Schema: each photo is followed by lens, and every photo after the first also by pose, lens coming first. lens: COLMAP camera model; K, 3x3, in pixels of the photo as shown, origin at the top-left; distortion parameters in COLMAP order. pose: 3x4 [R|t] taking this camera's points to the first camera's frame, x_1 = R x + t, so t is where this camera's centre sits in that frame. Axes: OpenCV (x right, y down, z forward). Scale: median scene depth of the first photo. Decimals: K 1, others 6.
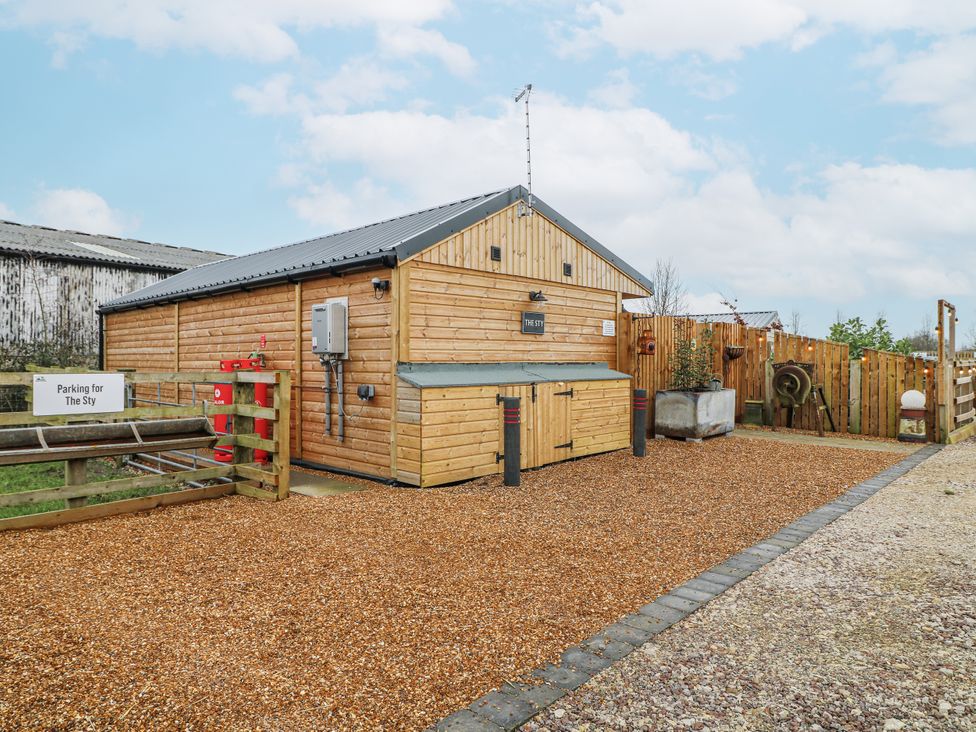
lens RADIAL K [[614.6, 0, 488.0], [0, 614.6, 366.0], [0, 0, 1]] dist [-0.003342, -0.002592]
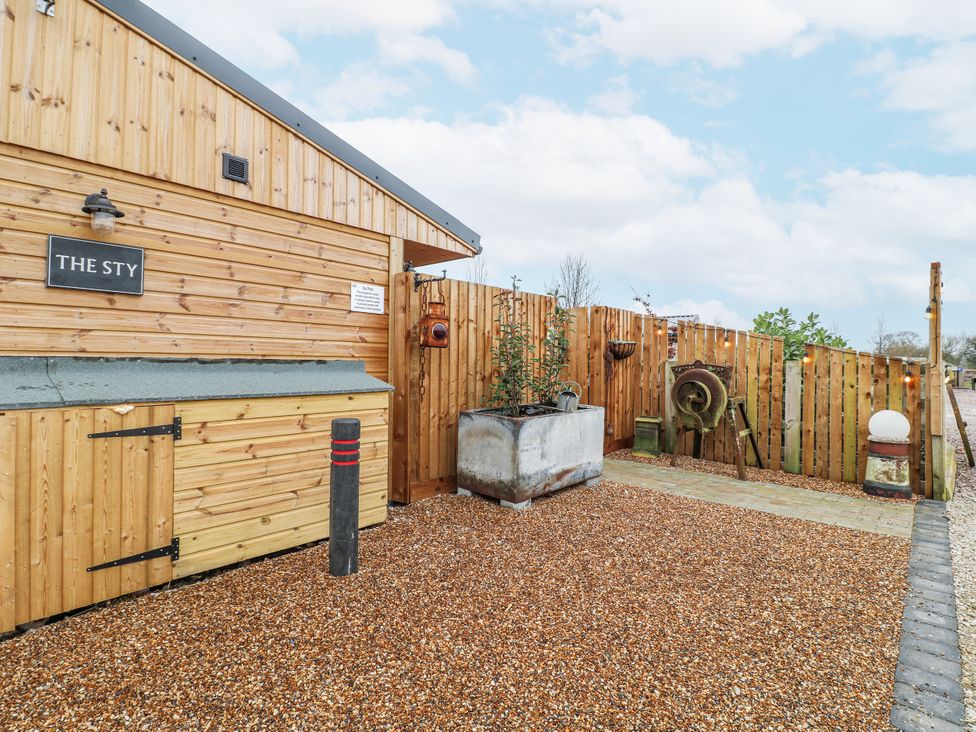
lens RADIAL K [[504.4, 0, 491.8], [0, 504.4, 363.1], [0, 0, 1]] dist [0.000248, -0.013468]
pose [[0.999166, 0.008539, 0.039932, 0.279829], [-0.008227, 0.999934, -0.007969, -0.000803], [-0.039997, 0.007634, 0.999171, 0.522071]]
